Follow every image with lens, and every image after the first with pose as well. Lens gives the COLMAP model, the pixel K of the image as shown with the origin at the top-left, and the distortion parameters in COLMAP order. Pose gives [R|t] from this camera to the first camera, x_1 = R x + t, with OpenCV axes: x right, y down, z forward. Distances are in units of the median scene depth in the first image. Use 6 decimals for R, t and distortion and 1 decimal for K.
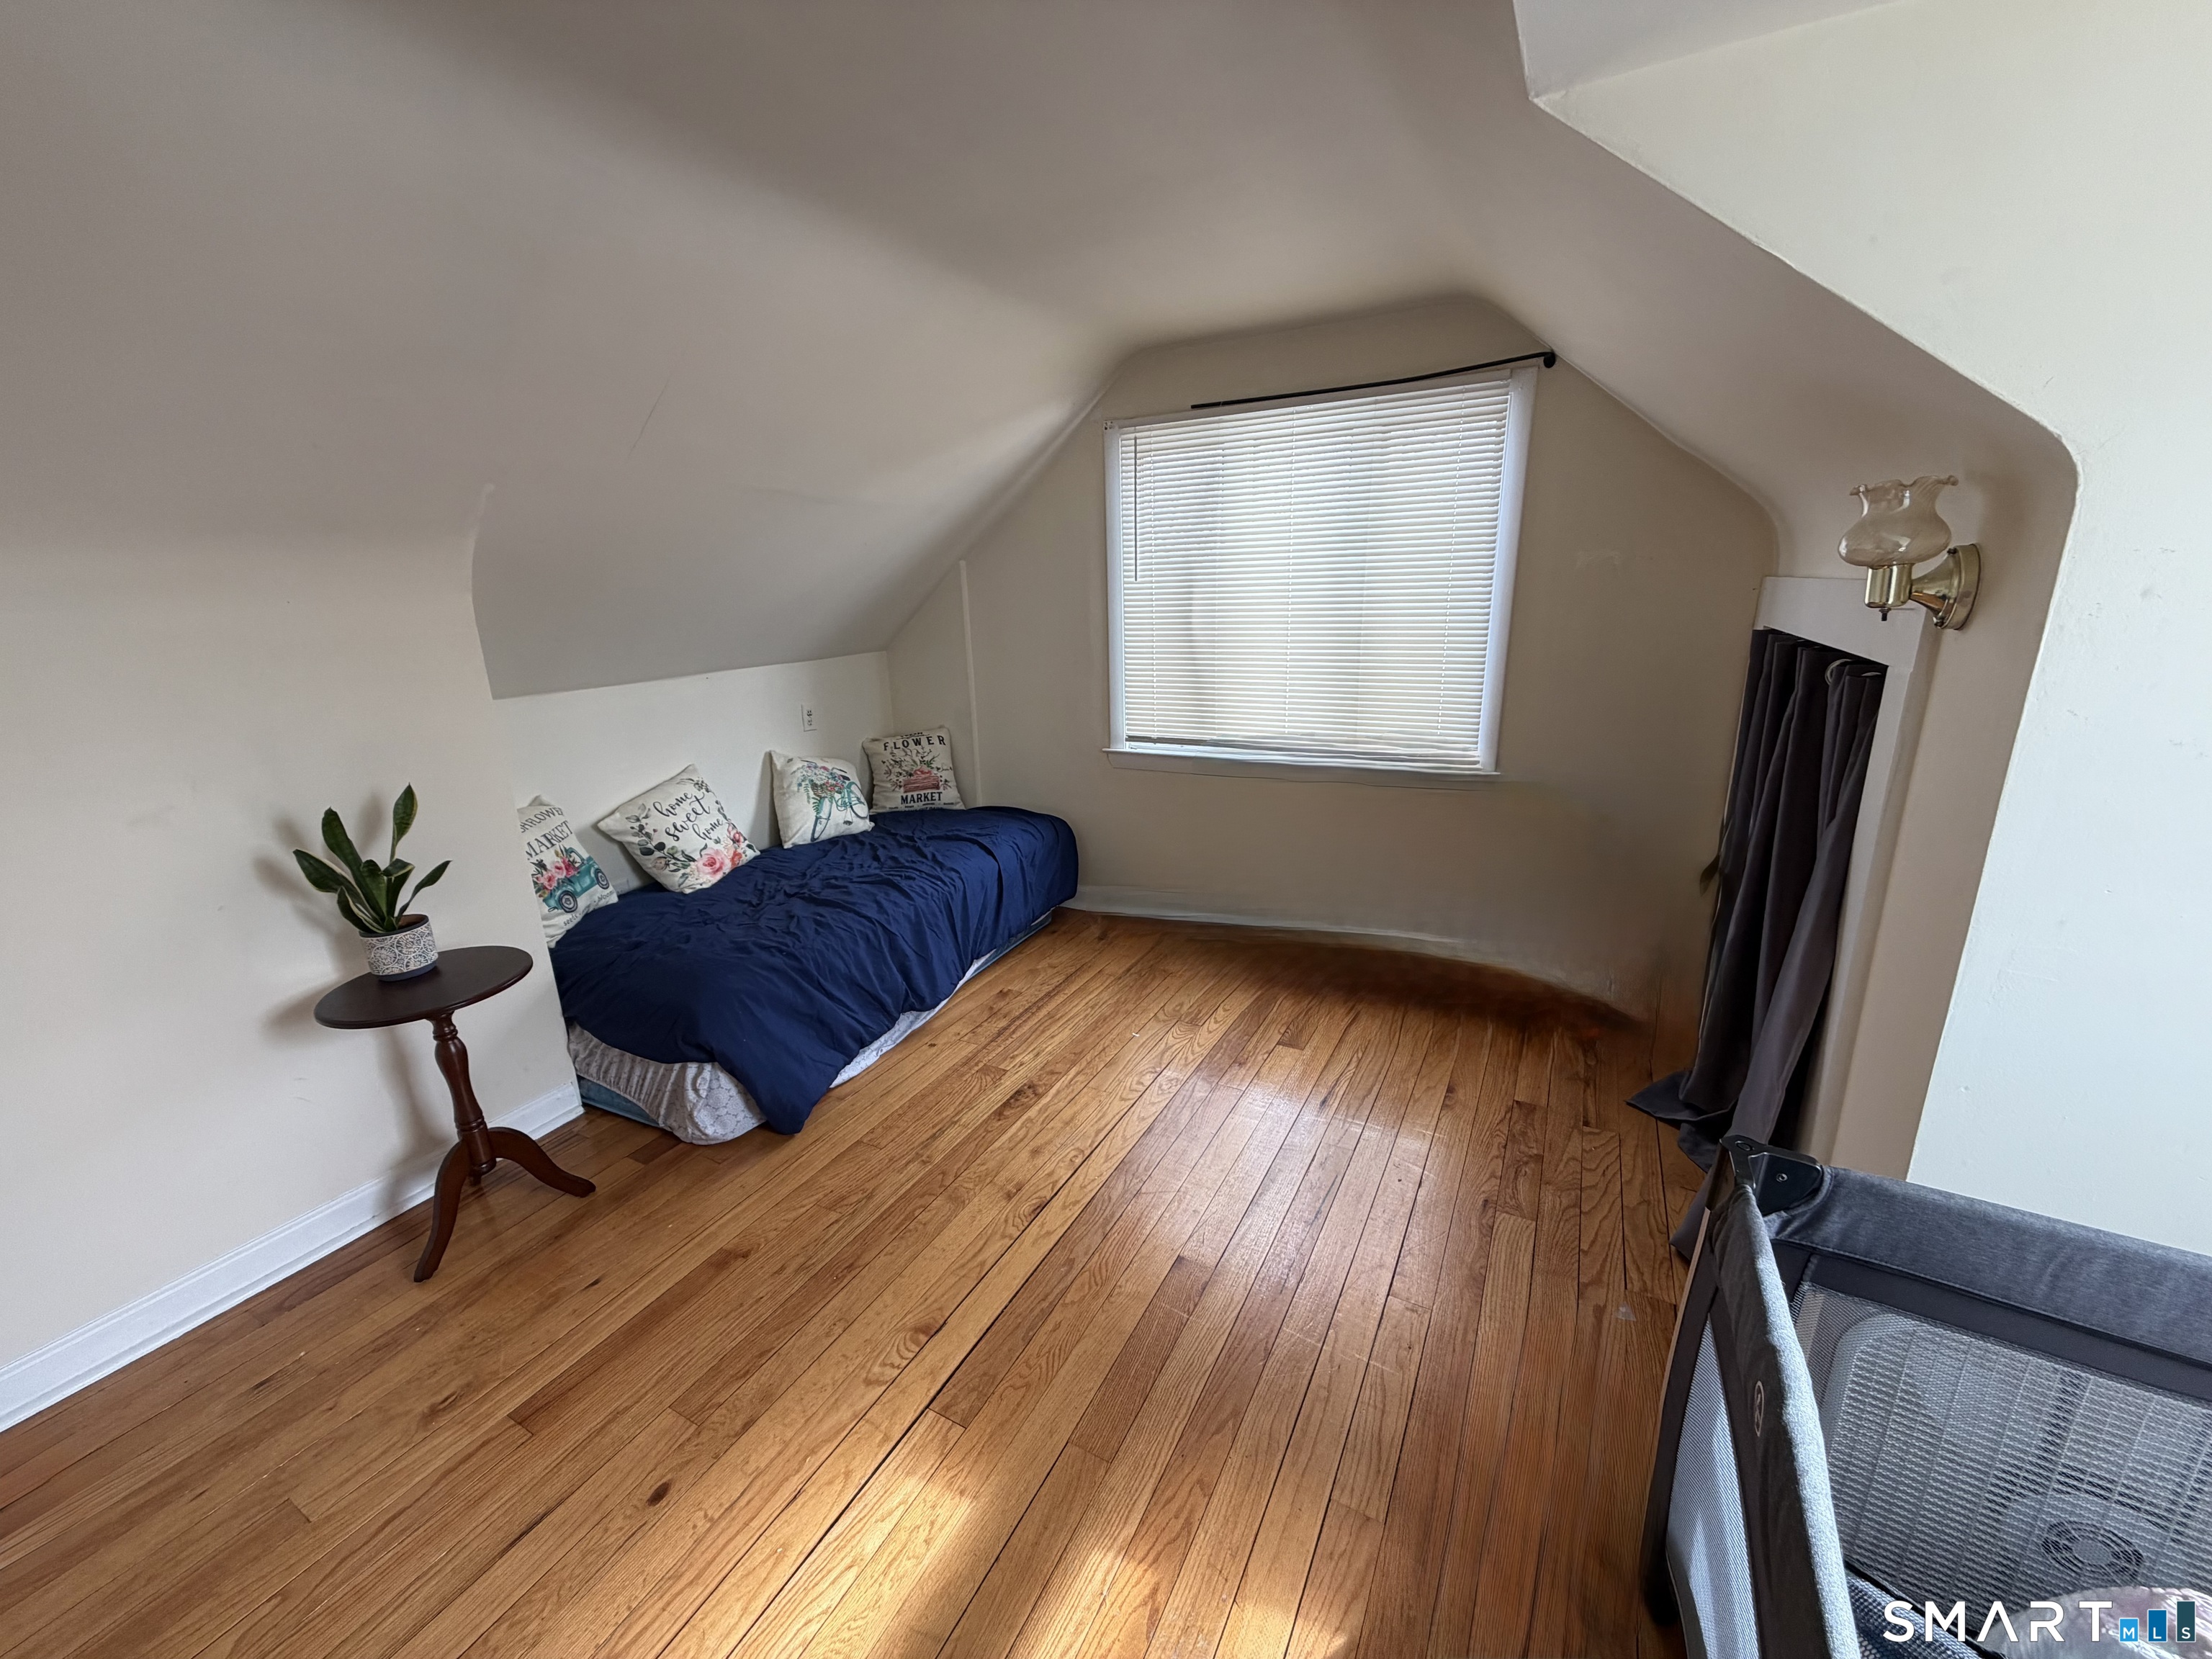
lens RADIAL K [[873.5, 0, 1095.9], [0, 873.5, 832.7], [0, 0, 1]] dist [-0.001054, 0.000091]
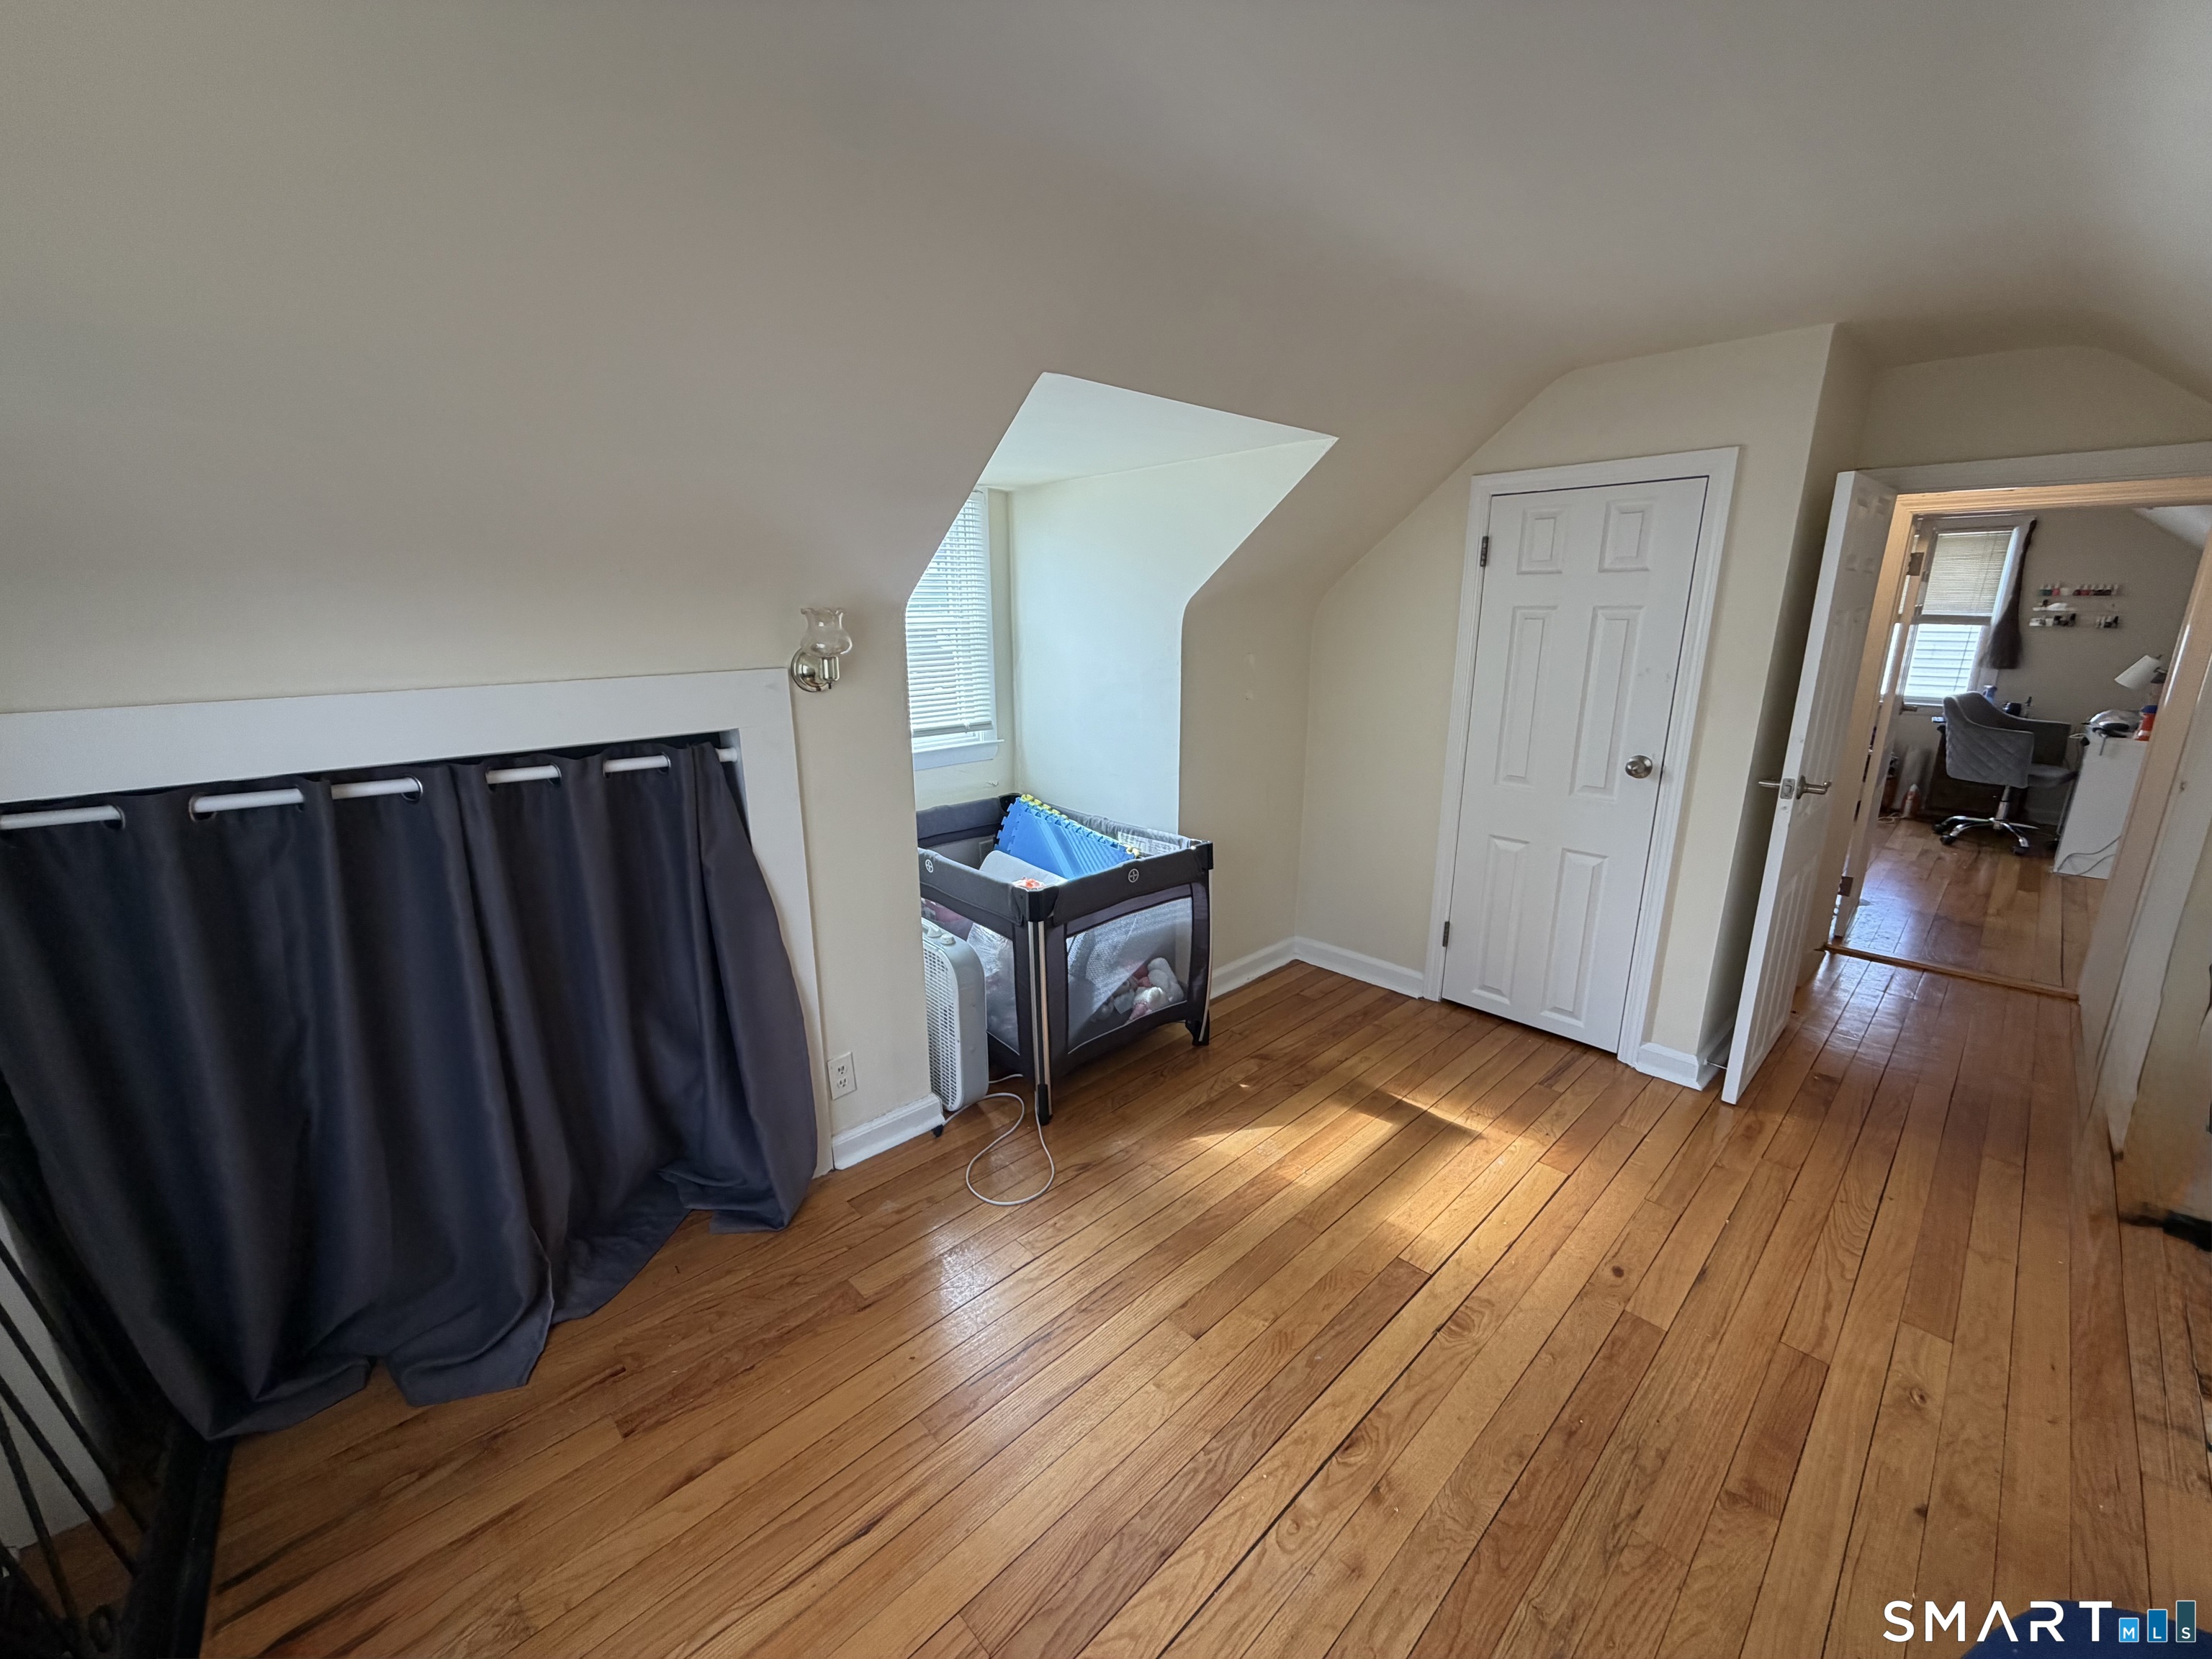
lens RADIAL K [[883.5, 0, 1101.5], [0, 883.5, 827.0], [0, 0, 1]] dist [0.001104, 0.000339]
pose [[-0.952585, -0.040100, 0.301617, -0.063645], [0.115104, 0.870119, 0.479211, -0.407807], [-0.281659, 0.491207, -0.824248, 1.266758]]
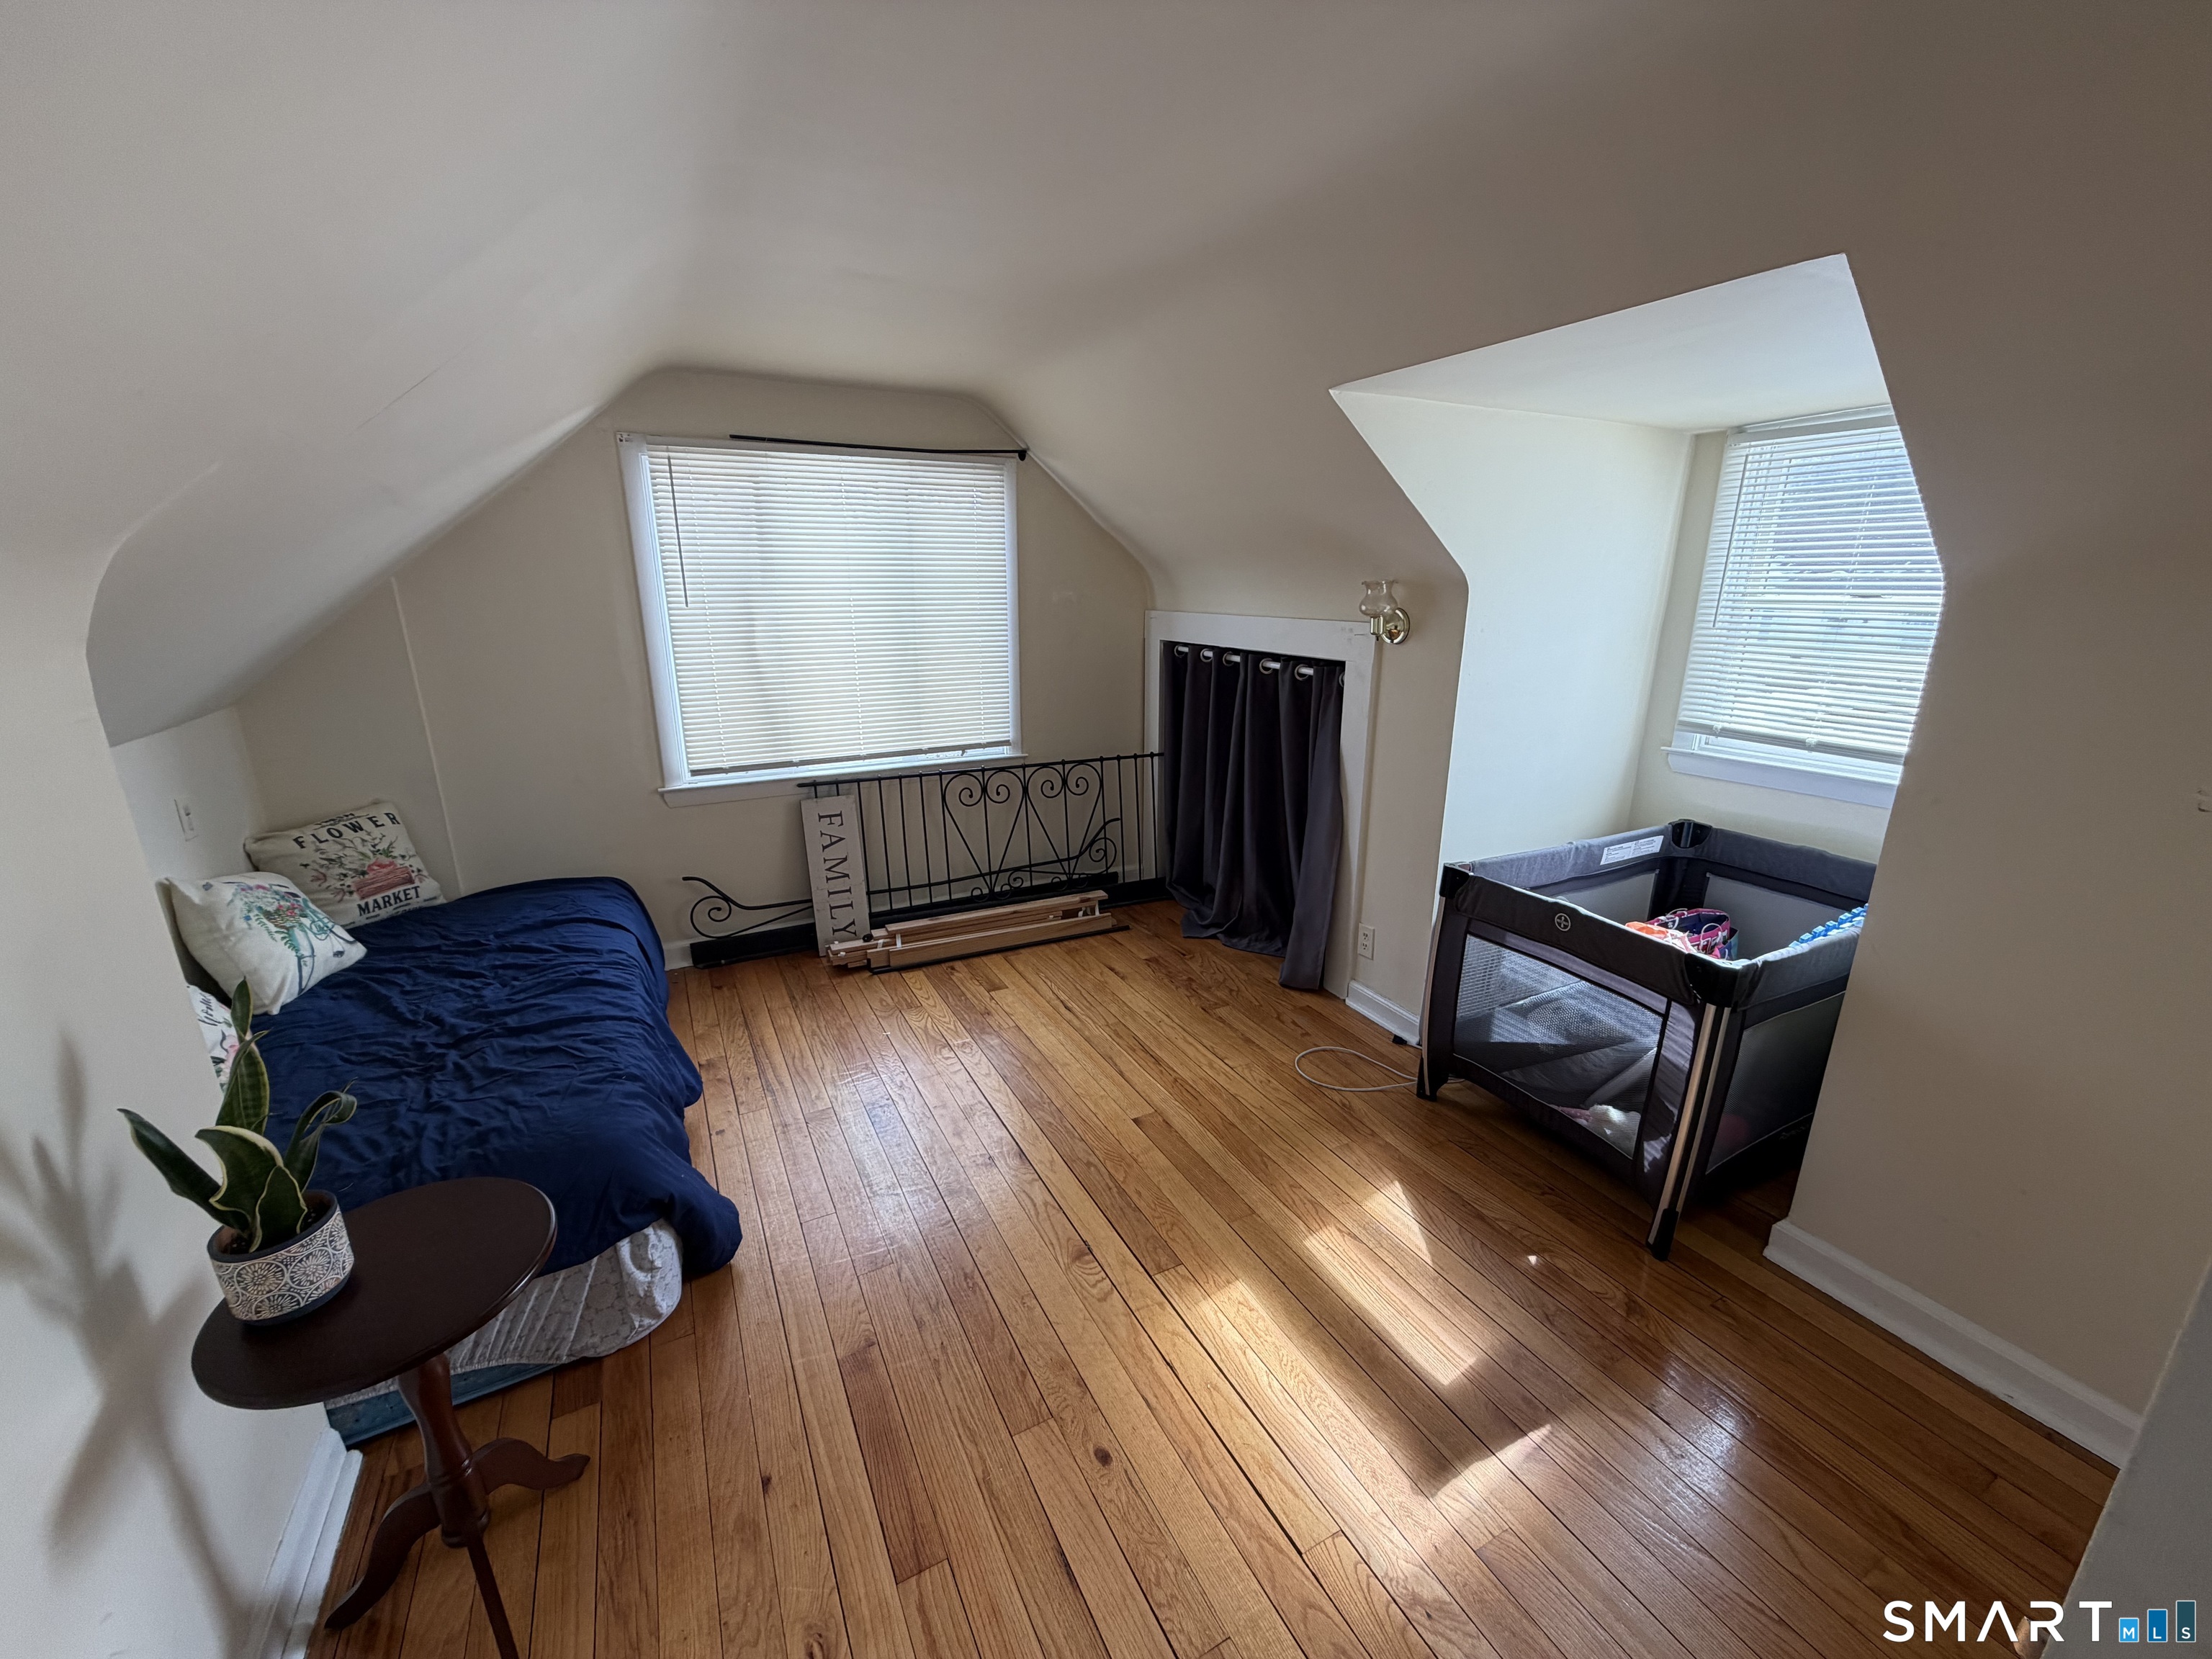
lens RADIAL K [[881.1, 0, 1089.8], [0, 881.1, 833.1], [0, 0, 1]] dist [0.000032, 0.000067]
pose [[0.562587, -0.202591, 0.801531, -0.760210], [0.210206, 0.972701, 0.098313, -0.074657], [-0.799568, 0.113177, 0.589815, 0.163411]]
